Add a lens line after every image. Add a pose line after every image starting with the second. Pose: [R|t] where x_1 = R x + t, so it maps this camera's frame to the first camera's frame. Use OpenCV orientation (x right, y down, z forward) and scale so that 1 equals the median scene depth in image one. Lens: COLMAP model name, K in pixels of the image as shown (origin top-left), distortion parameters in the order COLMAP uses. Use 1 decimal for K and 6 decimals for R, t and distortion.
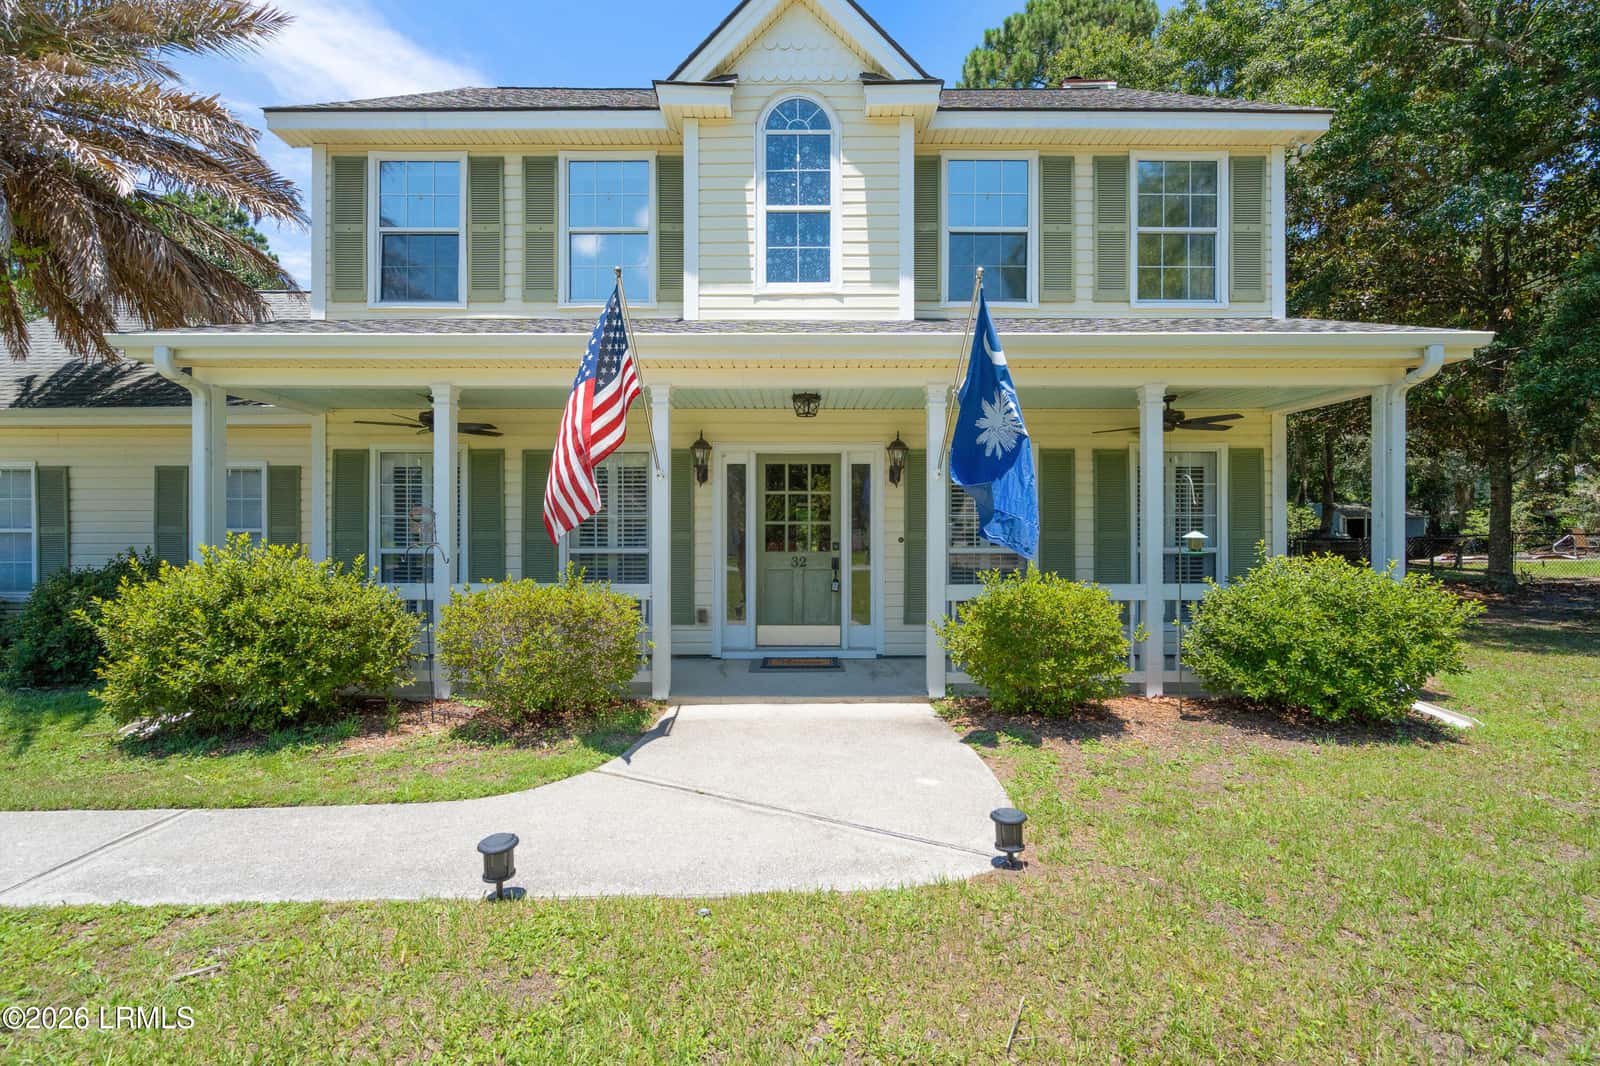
lens RADIAL K [[715.8, 0, 798.9], [0, 715.8, 526.5], [0, 0, 1]] dist [-0.001837, 0.000397]
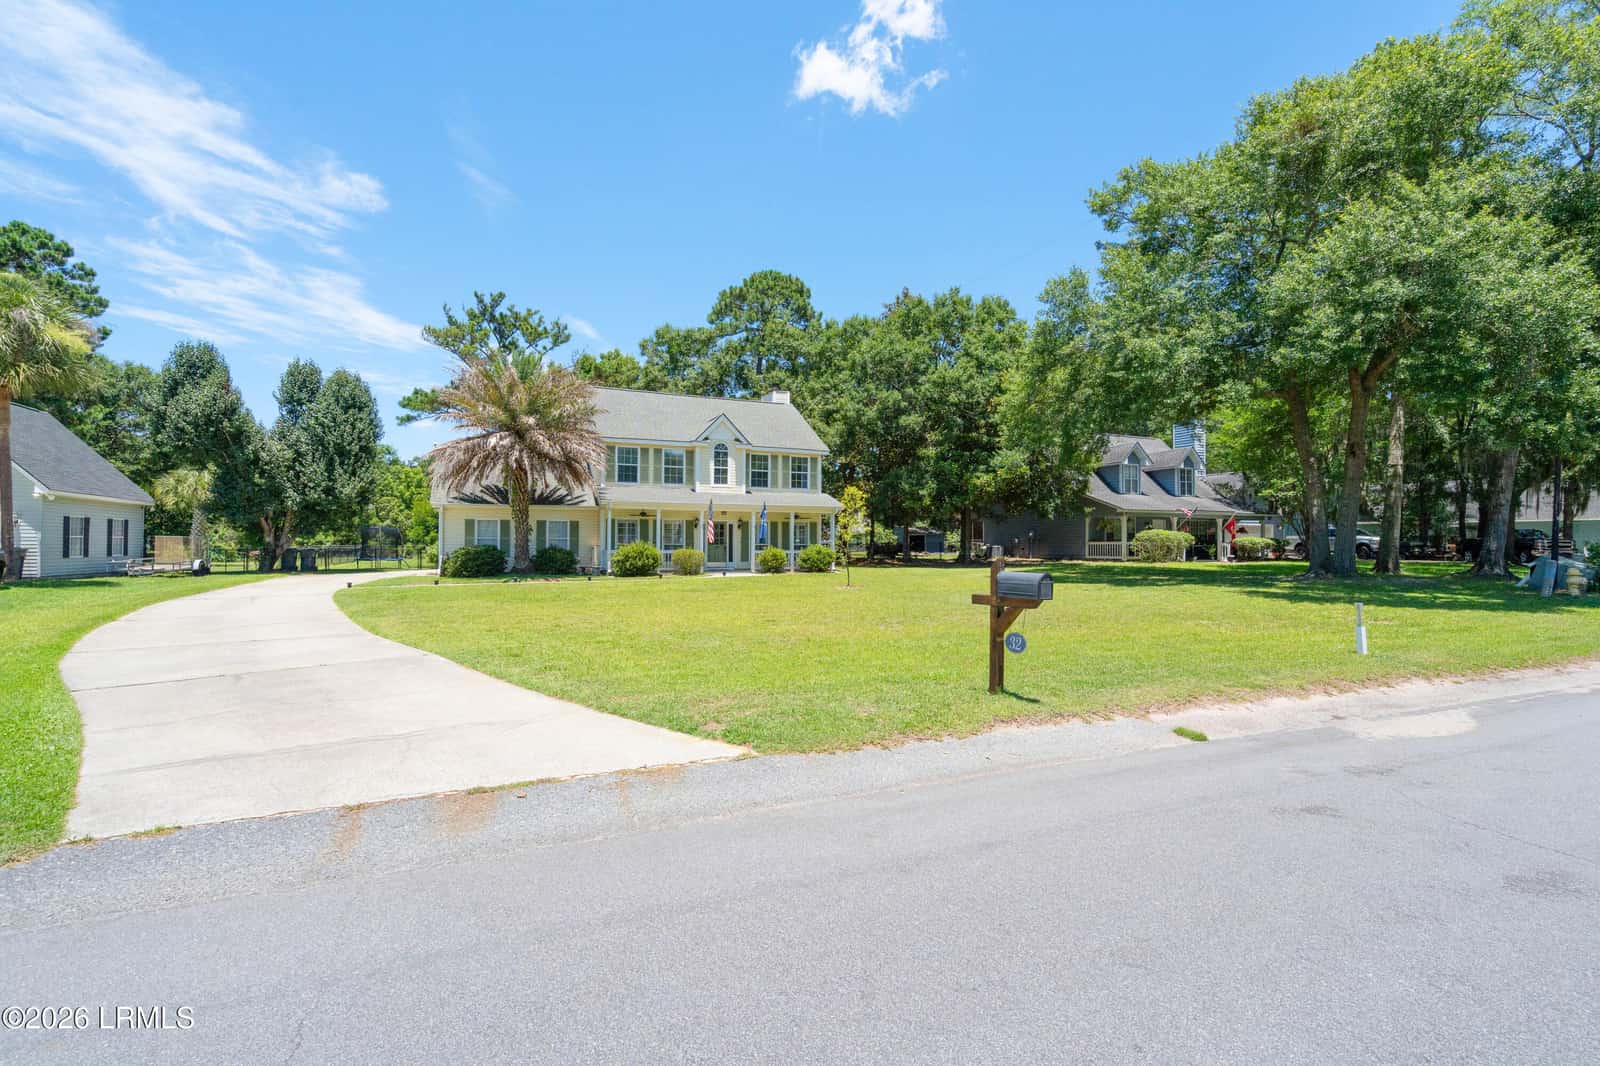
lens RADIAL K [[715.8, 0, 798.9], [0, 715.8, 526.5], [0, 0, 1]] dist [-0.001837, 0.000397]
pose [[0.914839, 0.013146, 0.403605, -1.353178], [-0.008670, 0.999879, -0.012916, -0.022838], [-0.403726, 0.008317, 0.914842, -3.280042]]
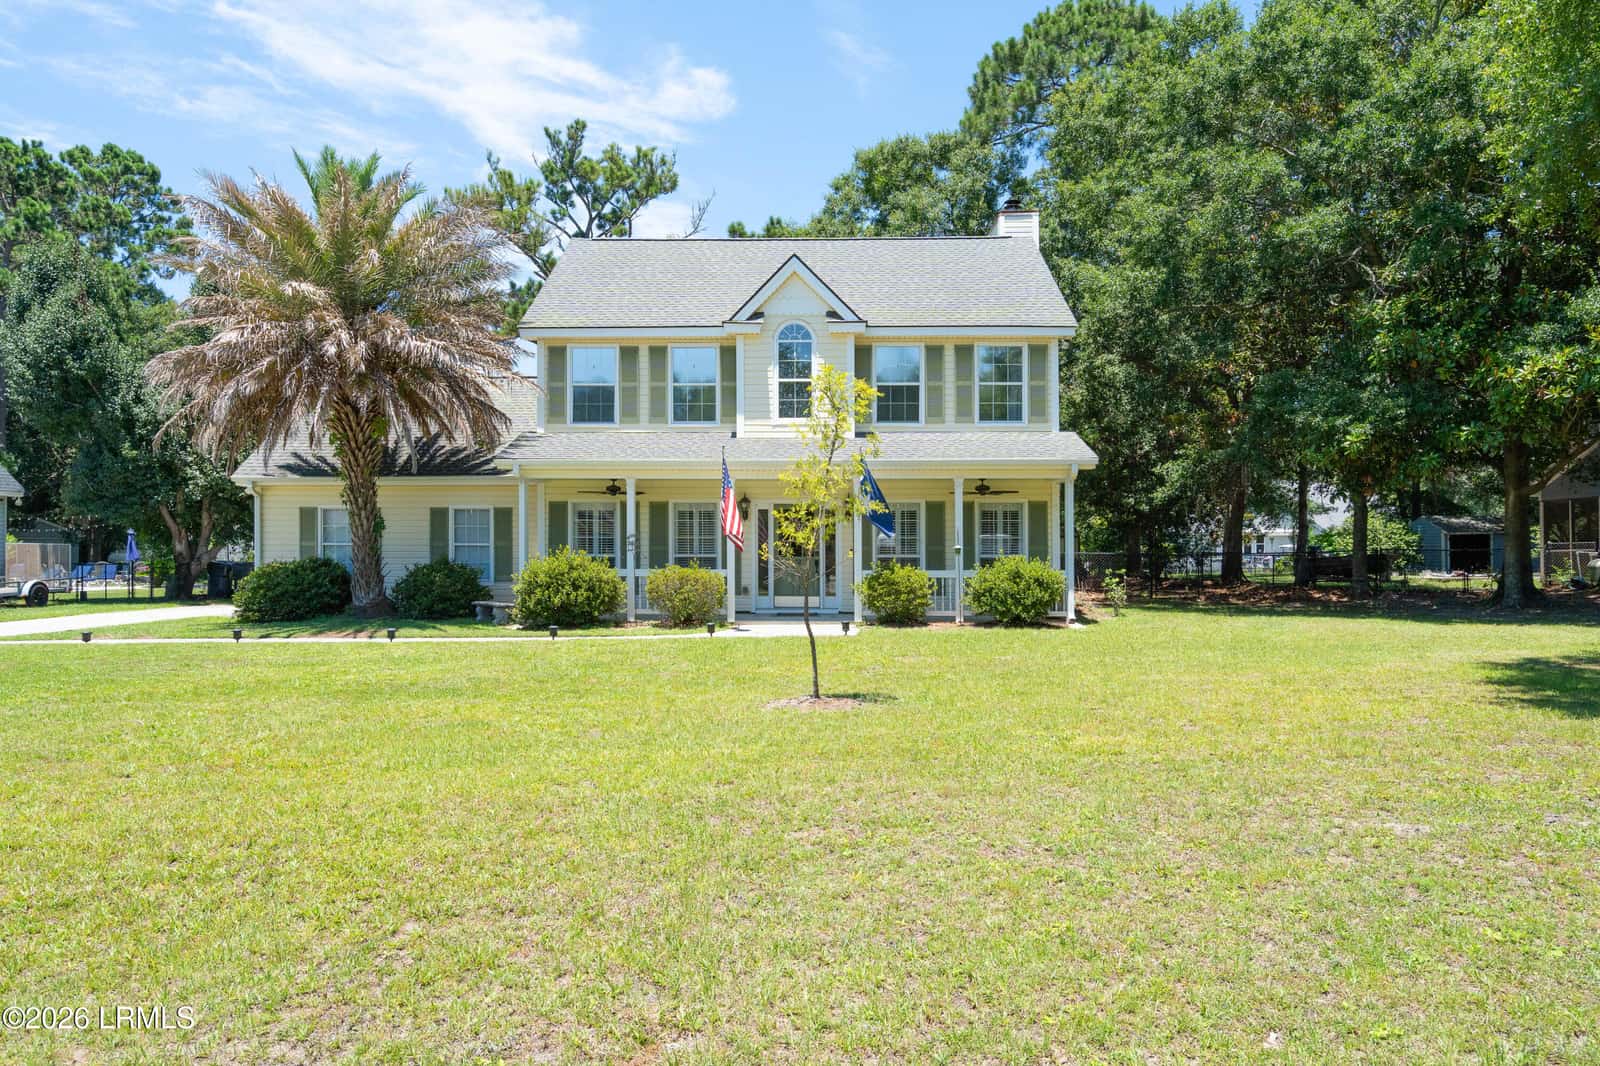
lens RADIAL K [[1100.7, 0, 772.3], [0, 1100.7, 535.9], [0, 0, 1]] dist [0.004582, -0.000269]
pose [[0.999194, 0.001434, -0.040126, 0.057784], [-0.001429, 0.999999, 0.000152, -0.020364], [0.040126, -0.000094, 0.999195, -1.998539]]
